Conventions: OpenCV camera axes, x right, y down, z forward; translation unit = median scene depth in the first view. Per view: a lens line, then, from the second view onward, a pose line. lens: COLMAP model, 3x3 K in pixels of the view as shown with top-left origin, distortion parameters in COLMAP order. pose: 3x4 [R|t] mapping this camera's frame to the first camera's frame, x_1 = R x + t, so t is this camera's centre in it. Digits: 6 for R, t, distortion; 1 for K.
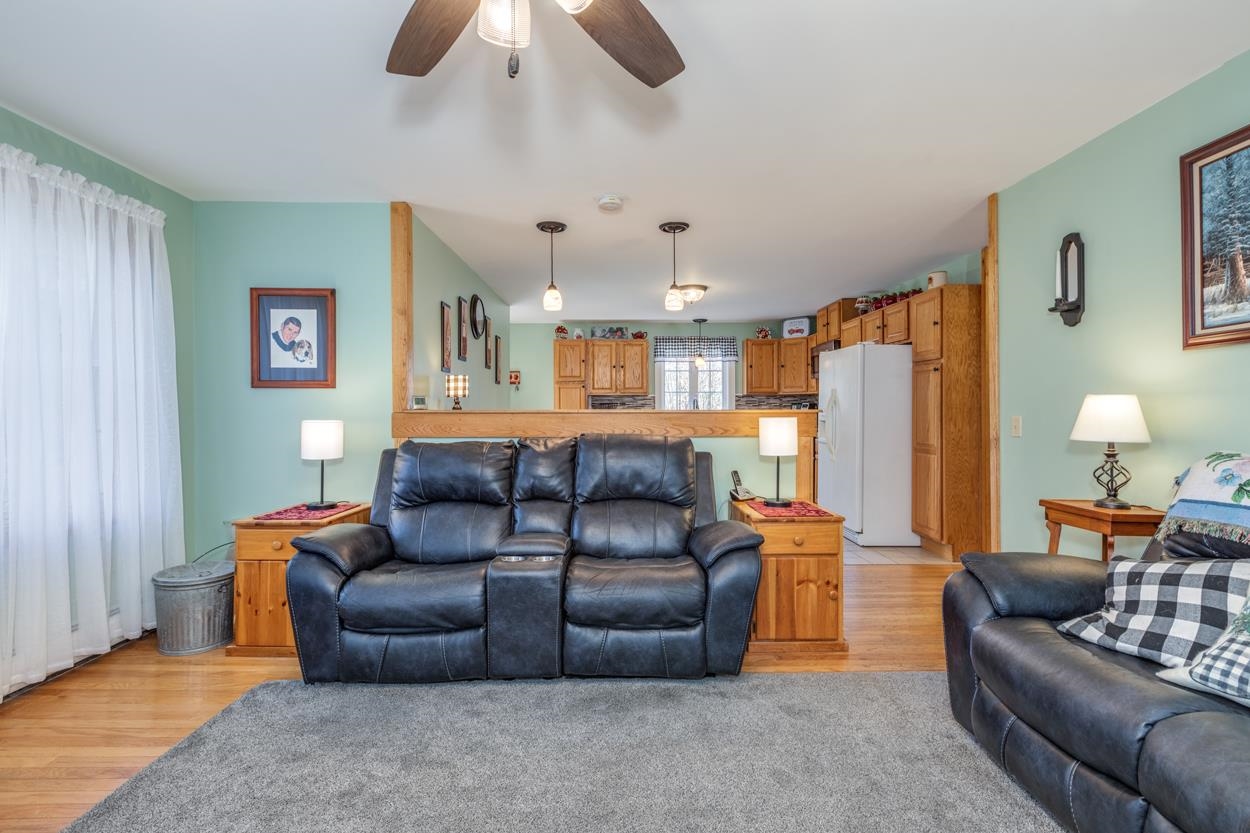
lens RADIAL K [[548.2, 0, 634.2], [0, 548.2, 420.6], [0, 0, 1]] dist [0.000857, -0.000997]
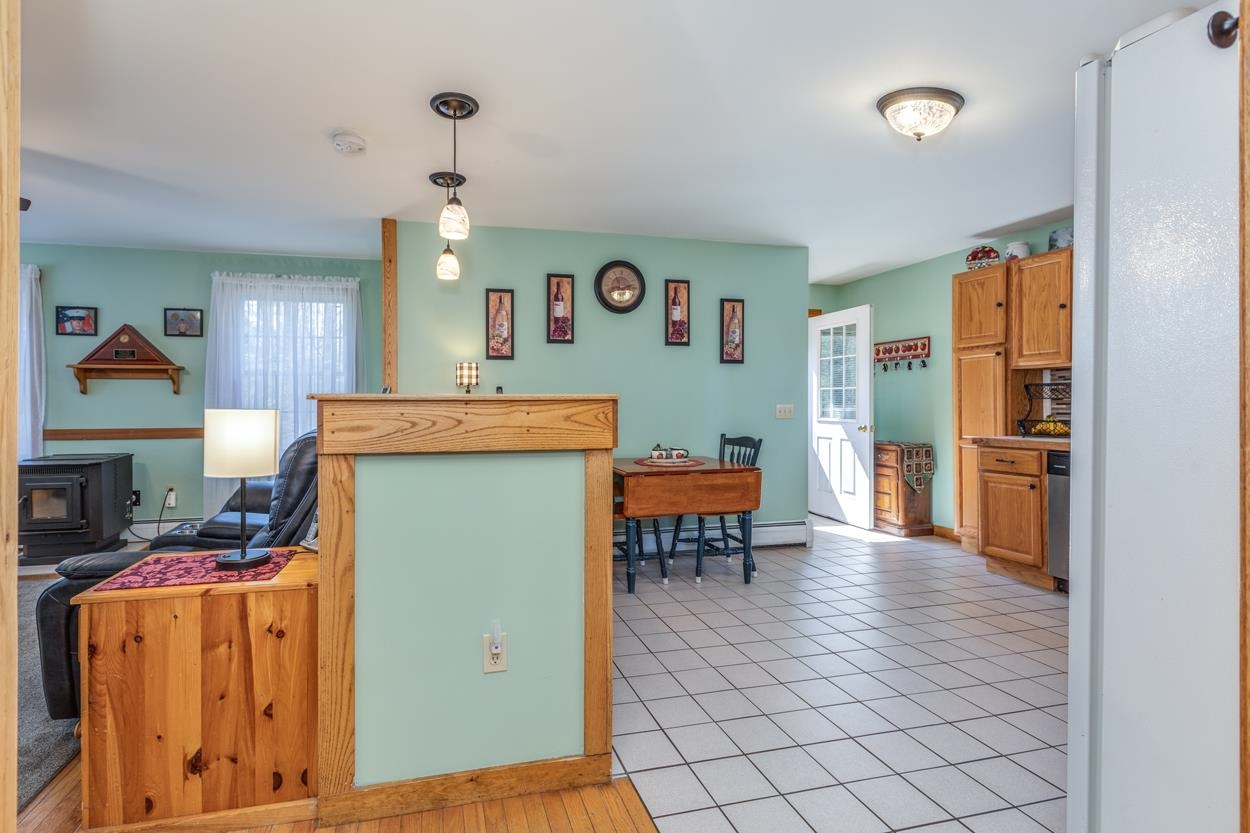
lens RADIAL K [[579.8, 0, 576.2], [0, 579.8, 401.9], [0, 0, 1]] dist [-0.006017, -0.000915]
pose [[0.201370, 0.001427, -0.979514, 0.860060], [-0.018046, 0.999835, -0.002254, -0.018111], [0.979349, 0.018130, 0.201363, 1.170847]]
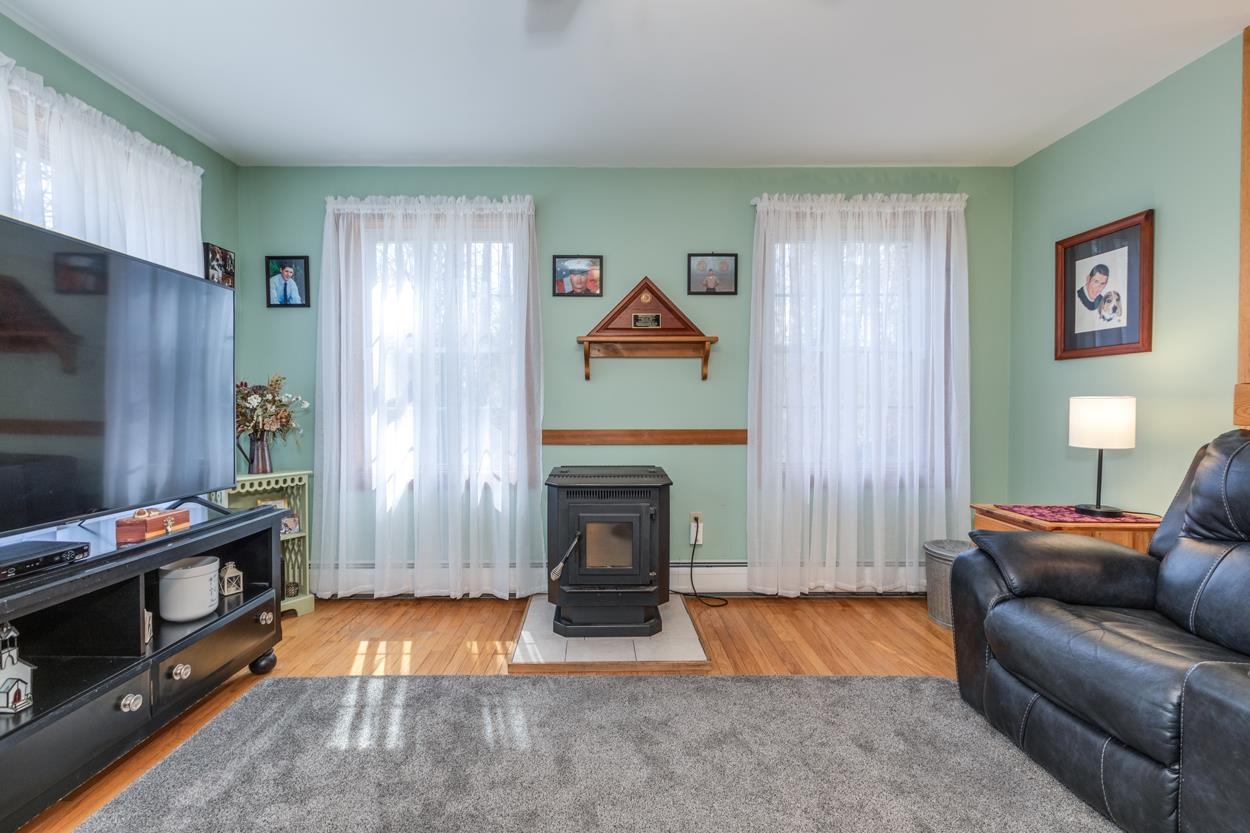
lens RADIAL K [[567.3, 0, 600.0], [0, 567.3, 417.7], [0, 0, 1]] dist [0.003031, -0.000574]
pose [[-0.032250, 0.027179, -0.999110, 0.210838], [-0.019302, 0.999427, 0.027810, 0.018975], [0.999293, 0.020182, -0.031707, 0.327209]]
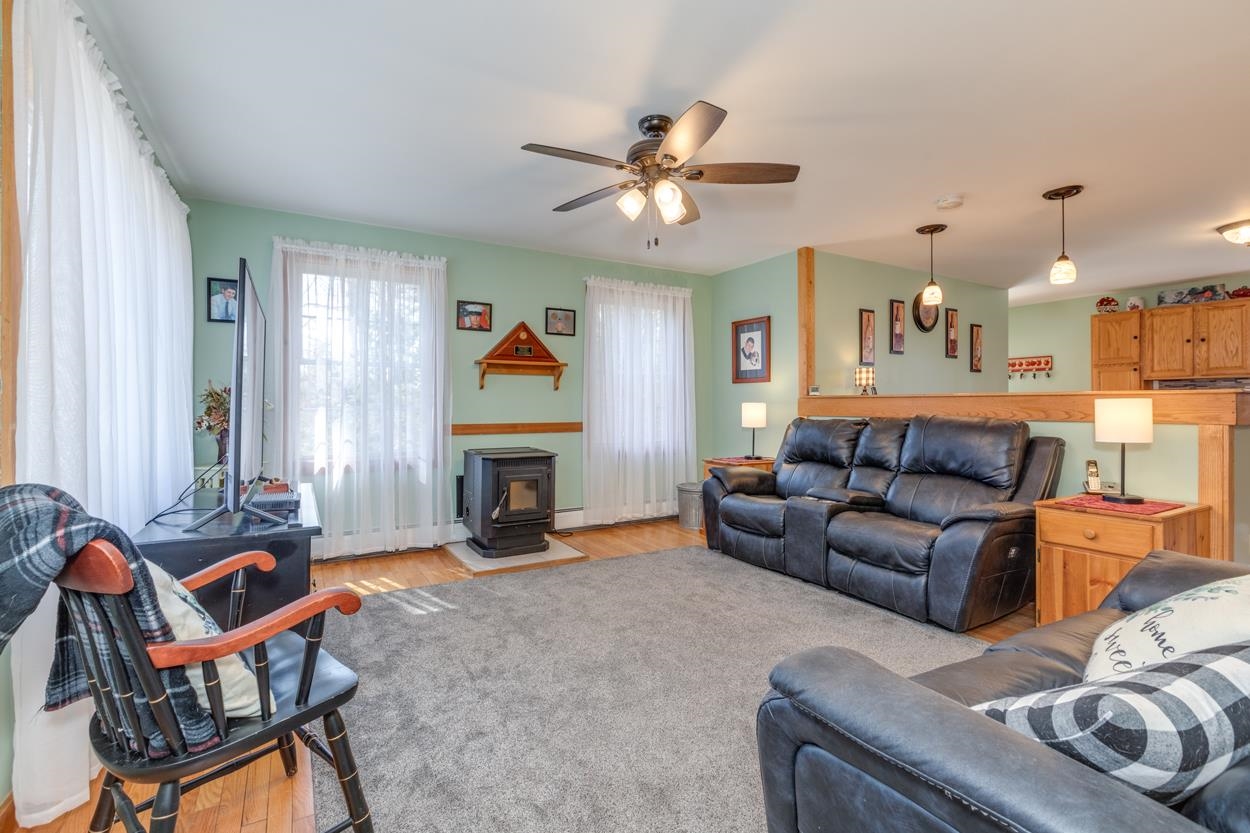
lens RADIAL K [[579.8, 0, 623.8], [0, 579.8, 405.8], [0, 0, 1]] dist [-0.006017, -0.000915]
pose [[0.487772, 0.002624, -0.872967, 0.648628], [-0.019630, 0.999776, -0.007963, 0.026575], [0.872750, 0.021020, 0.487714, -0.116216]]
